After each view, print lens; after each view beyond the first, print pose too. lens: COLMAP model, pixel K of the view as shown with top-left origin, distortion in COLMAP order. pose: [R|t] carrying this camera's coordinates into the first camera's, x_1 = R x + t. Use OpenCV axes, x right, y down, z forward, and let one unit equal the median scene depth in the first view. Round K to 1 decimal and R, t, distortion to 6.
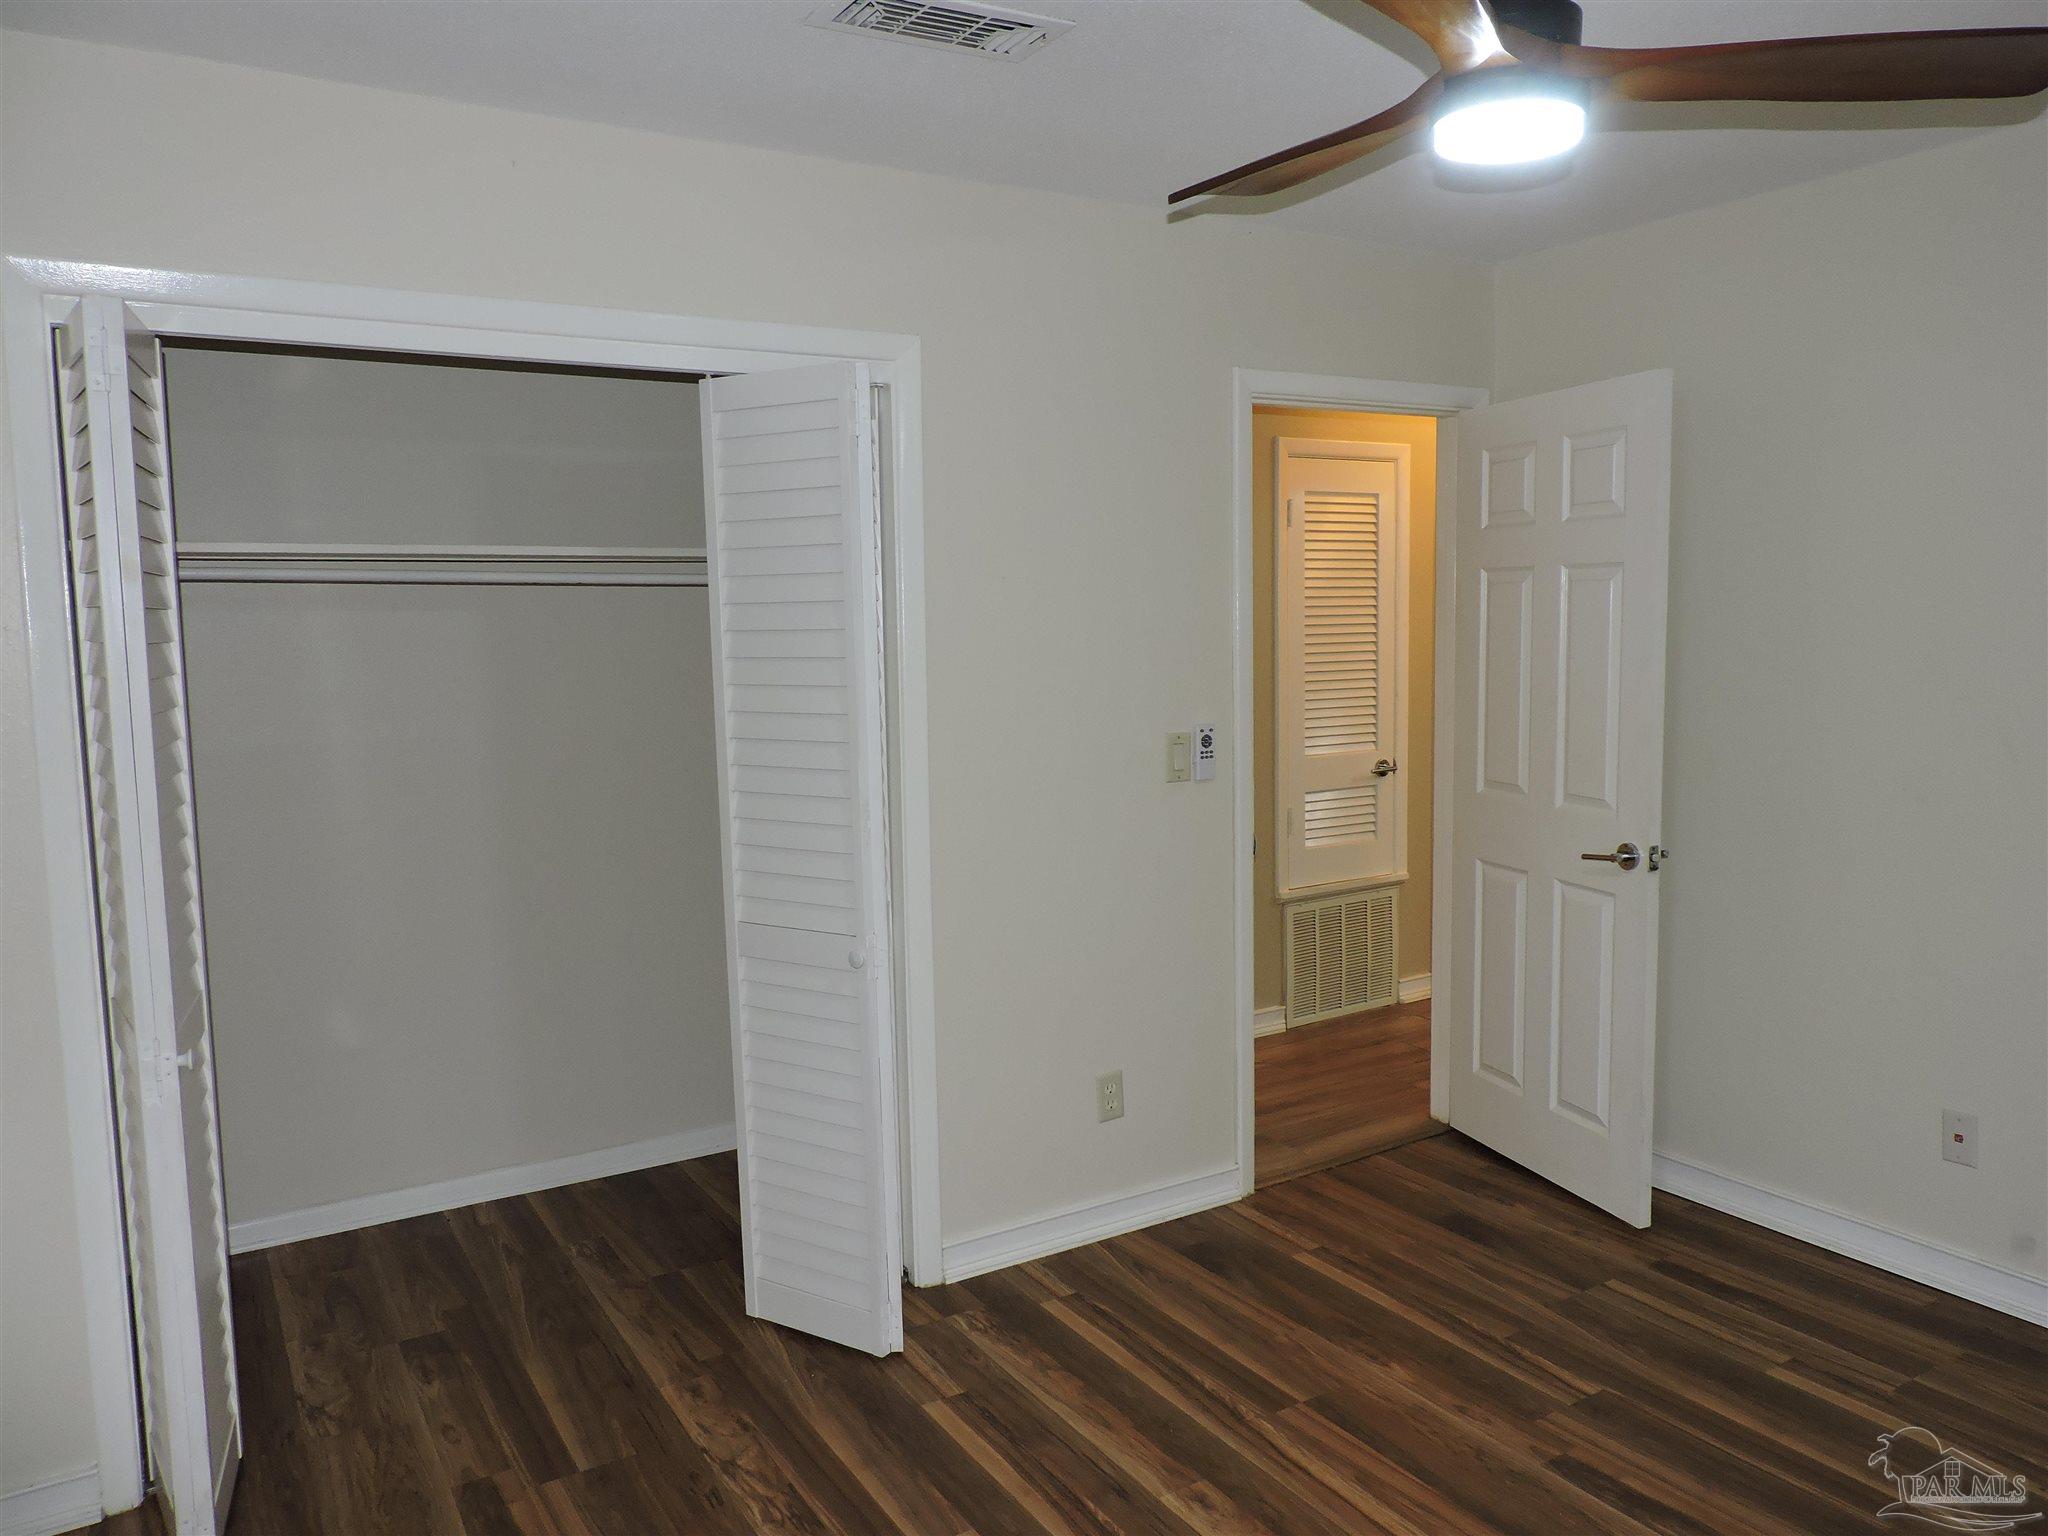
lens RADIAL K [[1455.3, 0, 1028.2], [0, 1455.3, 768.8], [0, 0, 1]] dist [-0.027950, 0.011313]
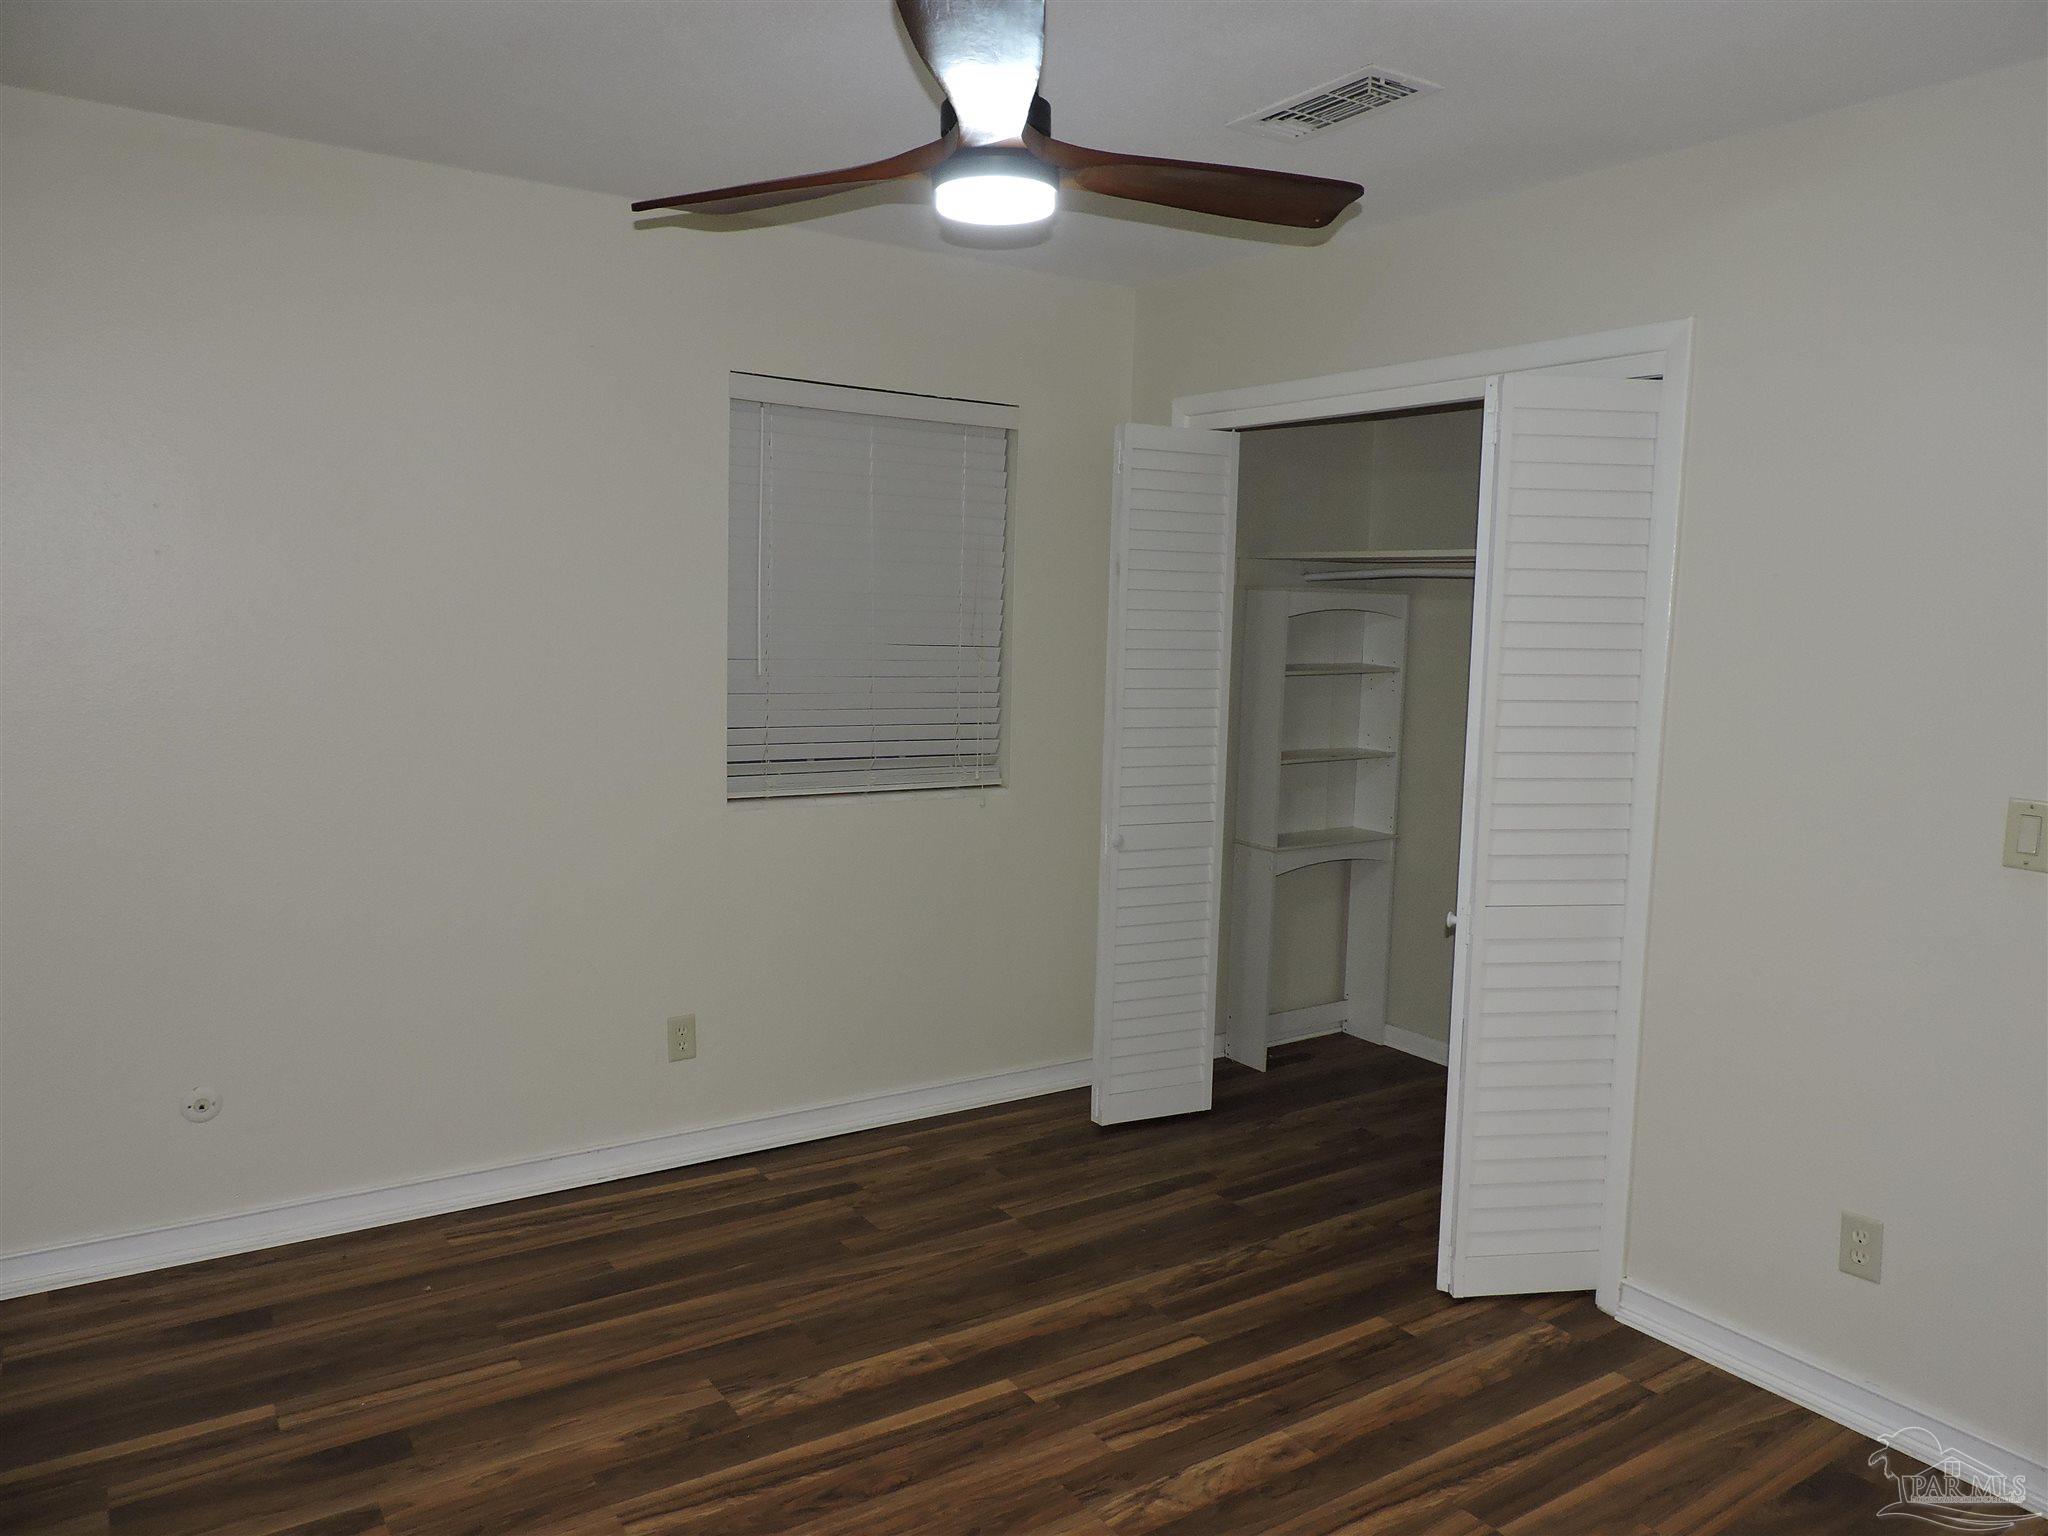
lens RADIAL K [[1455.3, 0, 1028.2], [0, 1455.3, 768.8], [0, 0, 1]] dist [-0.027950, 0.011313]
pose [[0.043743, 0.131488, -0.990352, 1.324555], [-0.127650, 0.983912, 0.124994, -0.111379], [0.990854, 0.120951, 0.059824, 0.842679]]
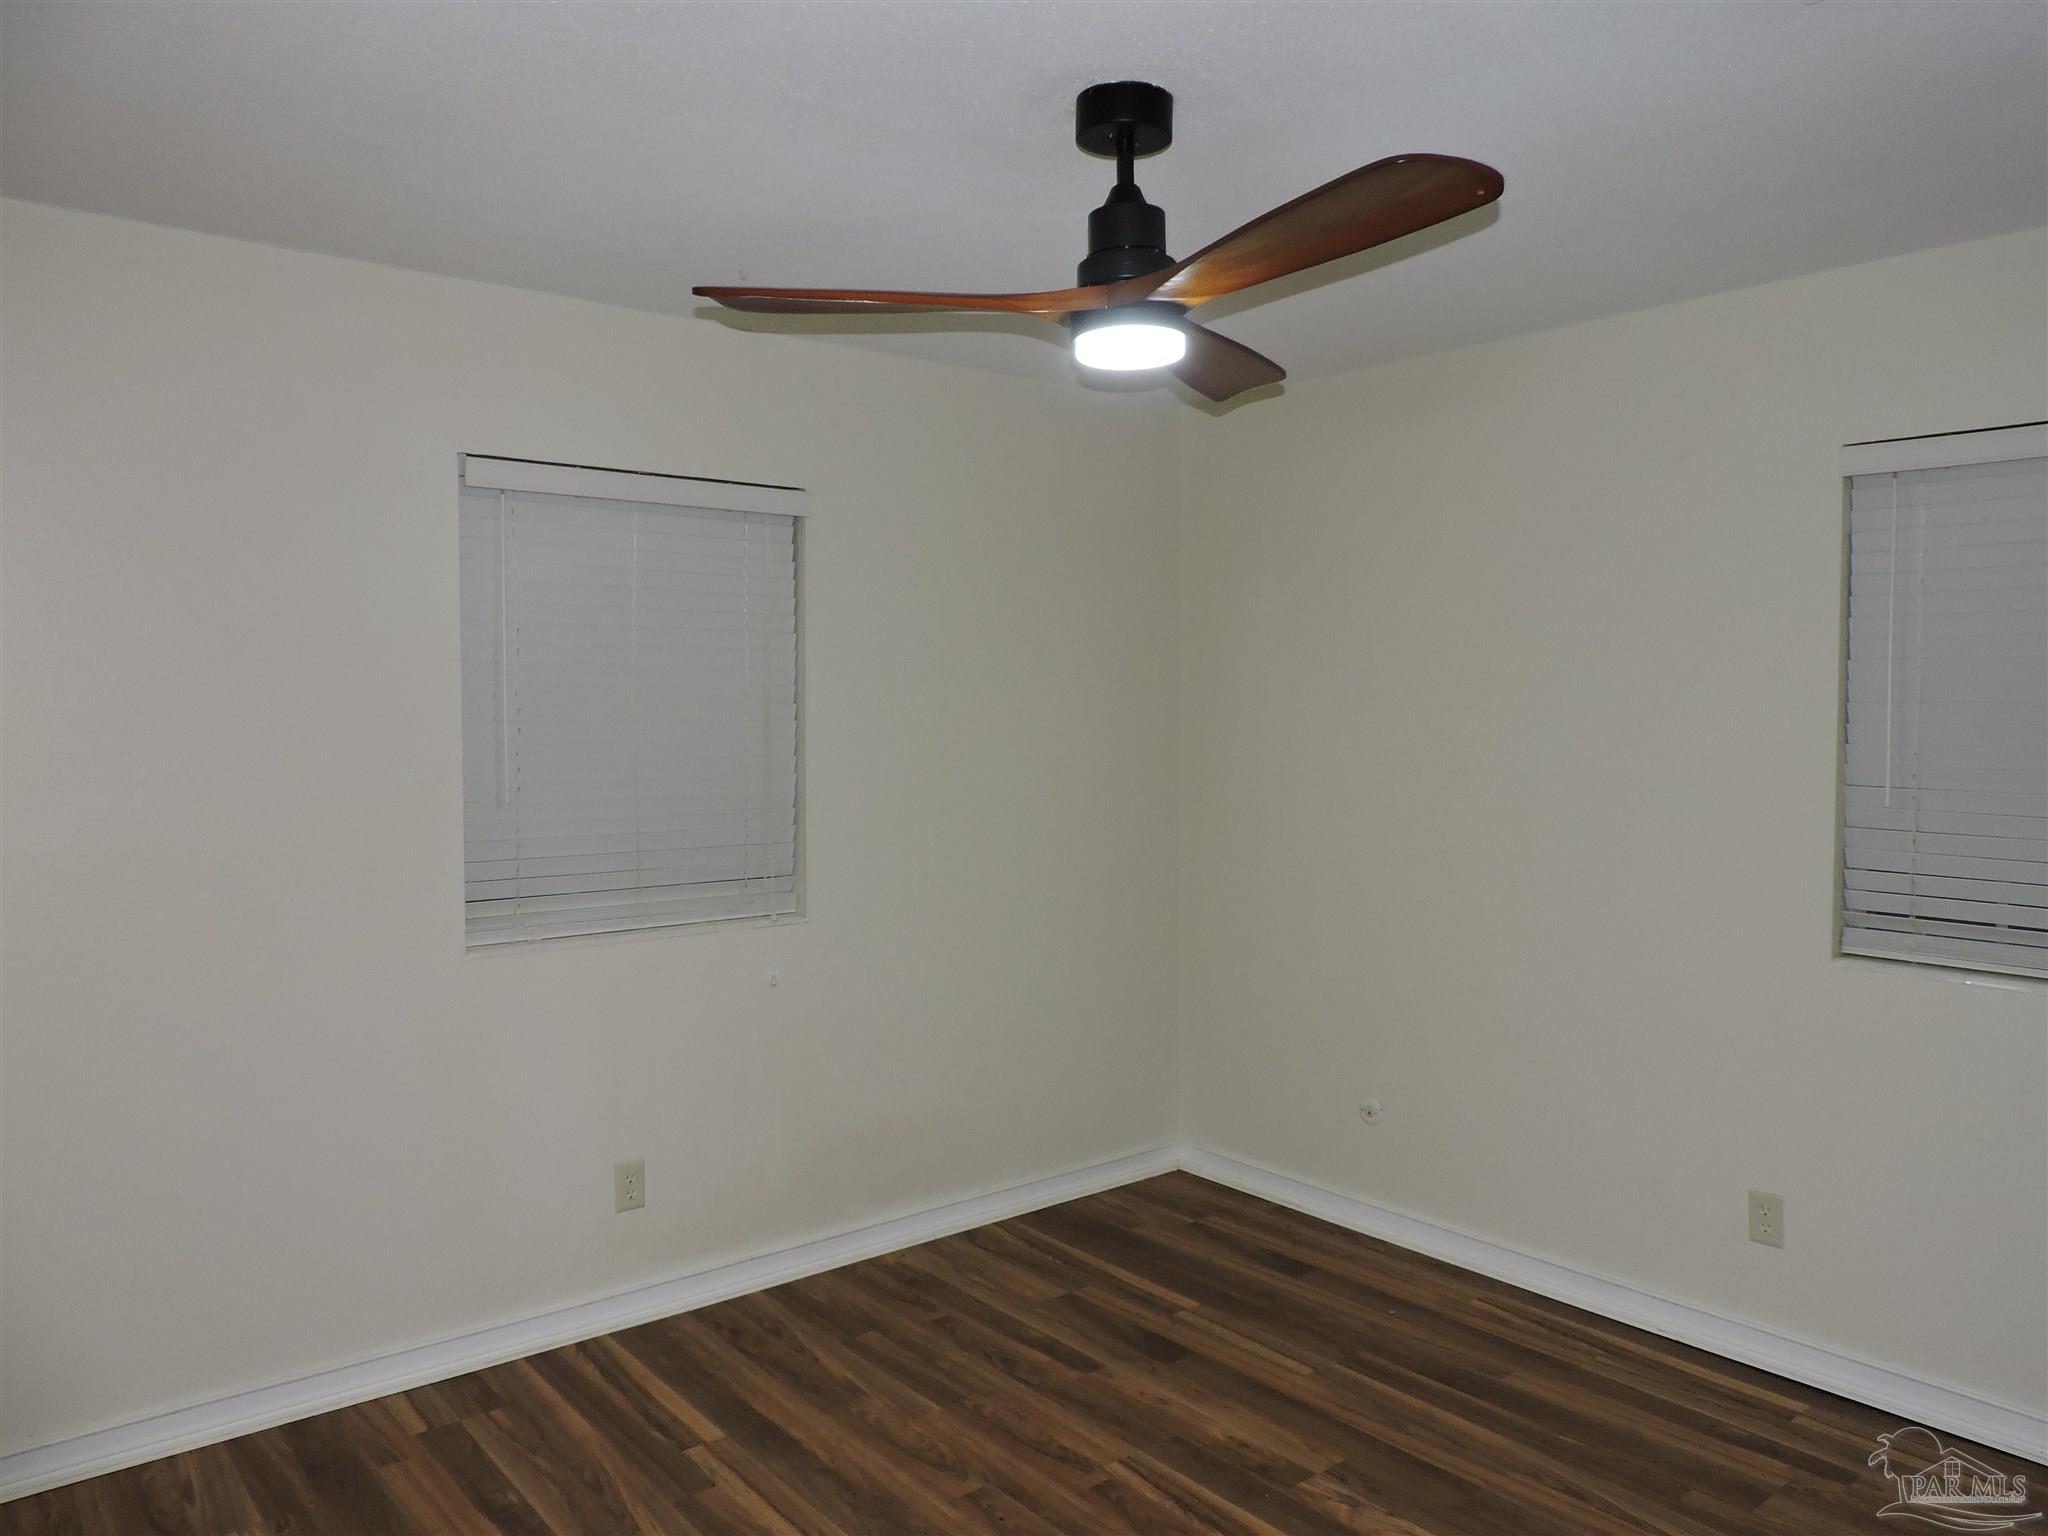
lens RADIAL K [[1408.6, 0, 1018.2], [0, 1408.6, 779.6], [0, 0, 1]] dist [-0.018756, 0.000614]
pose [[-0.991087, 0.028821, -0.130062, 0.516359], [0.009451, 0.989069, 0.147153, -0.201786], [0.132881, 0.144613, -0.980525, 1.901178]]
